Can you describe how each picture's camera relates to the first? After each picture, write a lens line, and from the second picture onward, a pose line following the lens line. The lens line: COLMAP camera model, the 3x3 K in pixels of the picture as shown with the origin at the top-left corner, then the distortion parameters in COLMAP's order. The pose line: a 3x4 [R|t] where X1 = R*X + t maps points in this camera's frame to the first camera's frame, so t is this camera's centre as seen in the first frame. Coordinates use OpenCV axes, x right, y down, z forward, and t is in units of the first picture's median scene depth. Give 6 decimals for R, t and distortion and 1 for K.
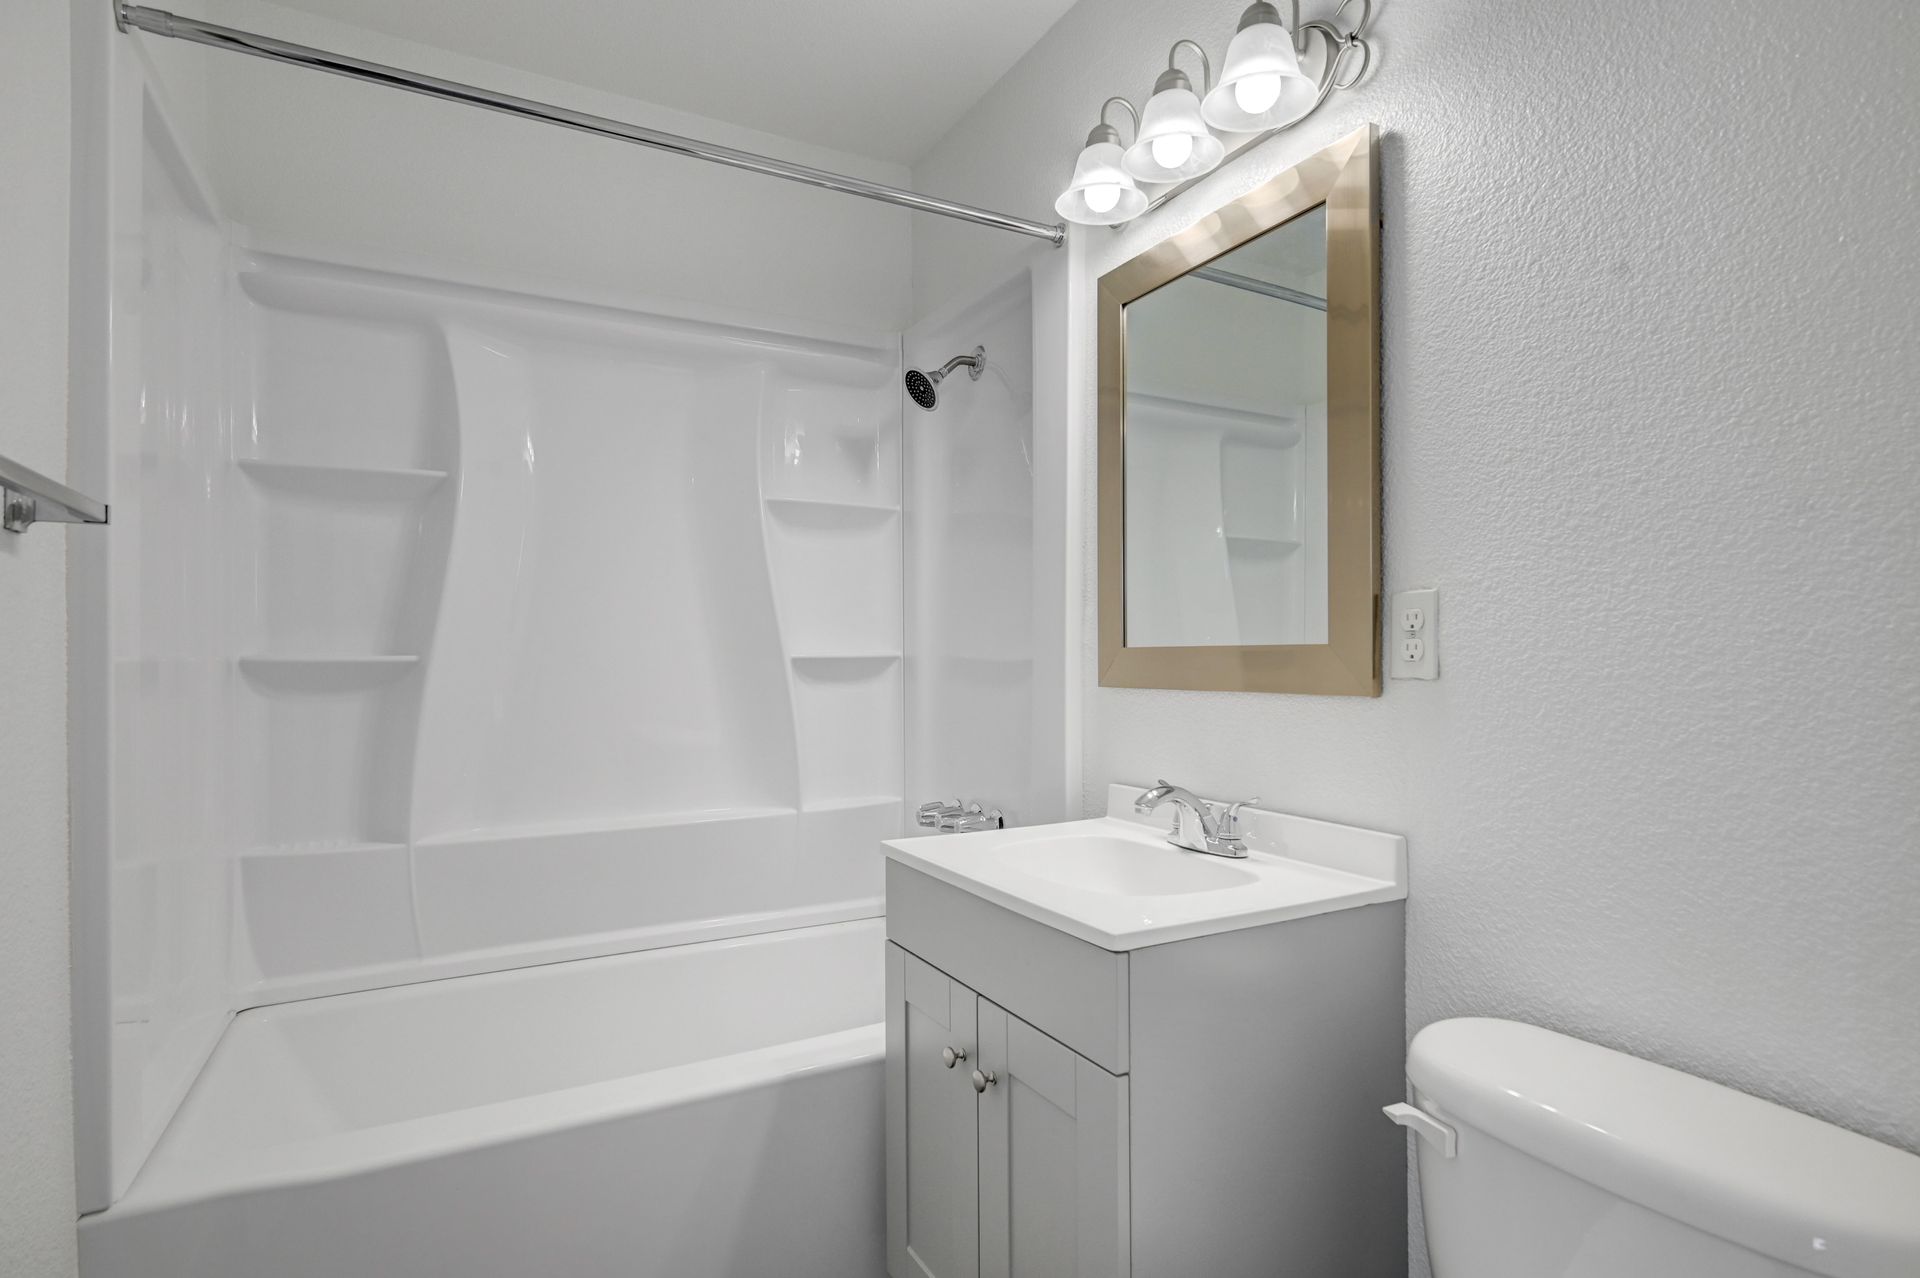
lens RADIAL K [[925.3, 0, 985.5], [0, 925.3, 658.0], [0, 0, 1]] dist [-0.000412, -0.000268]
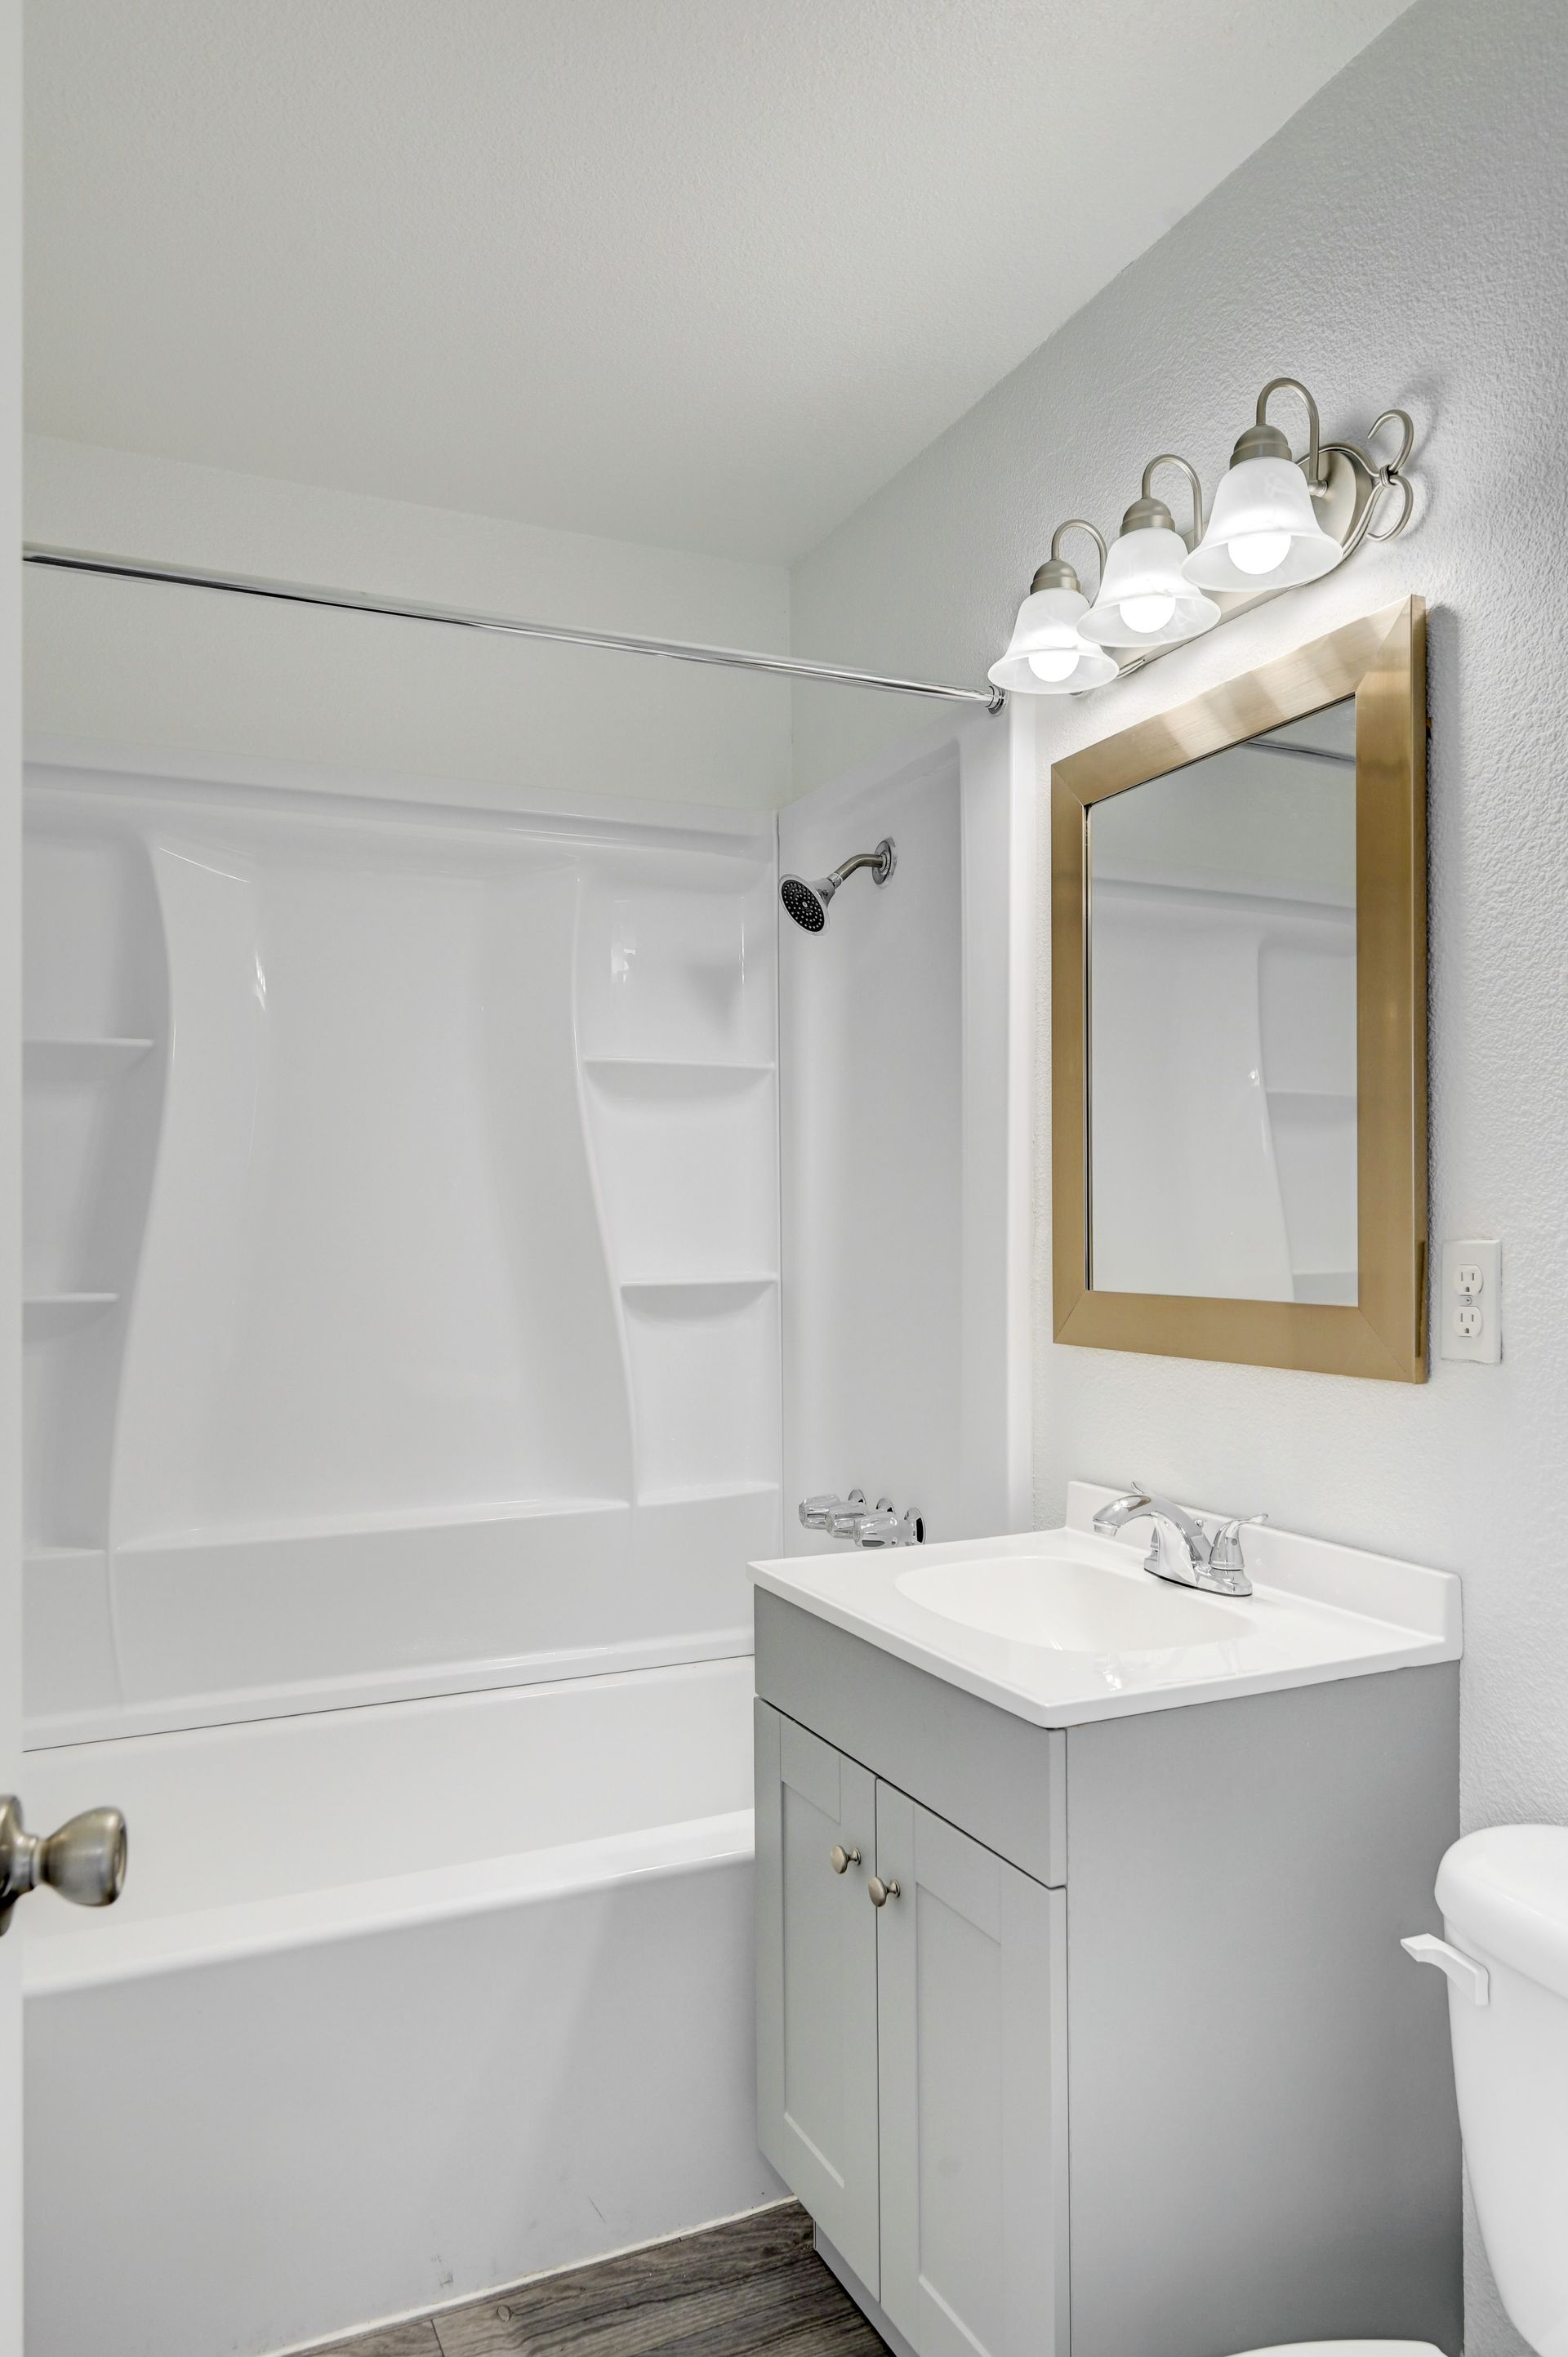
lens RADIAL K [[1493.7, 0, 817.8], [0, 1493.7, 1236.6], [0, 0, 1]] dist [-0.002735, -0.000895]
pose [[0.997619, -0.002081, -0.068940, 0.023956], [0.002857, 0.999934, 0.011155, -0.071130], [0.068913, -0.011325, 0.997558, -0.165875]]
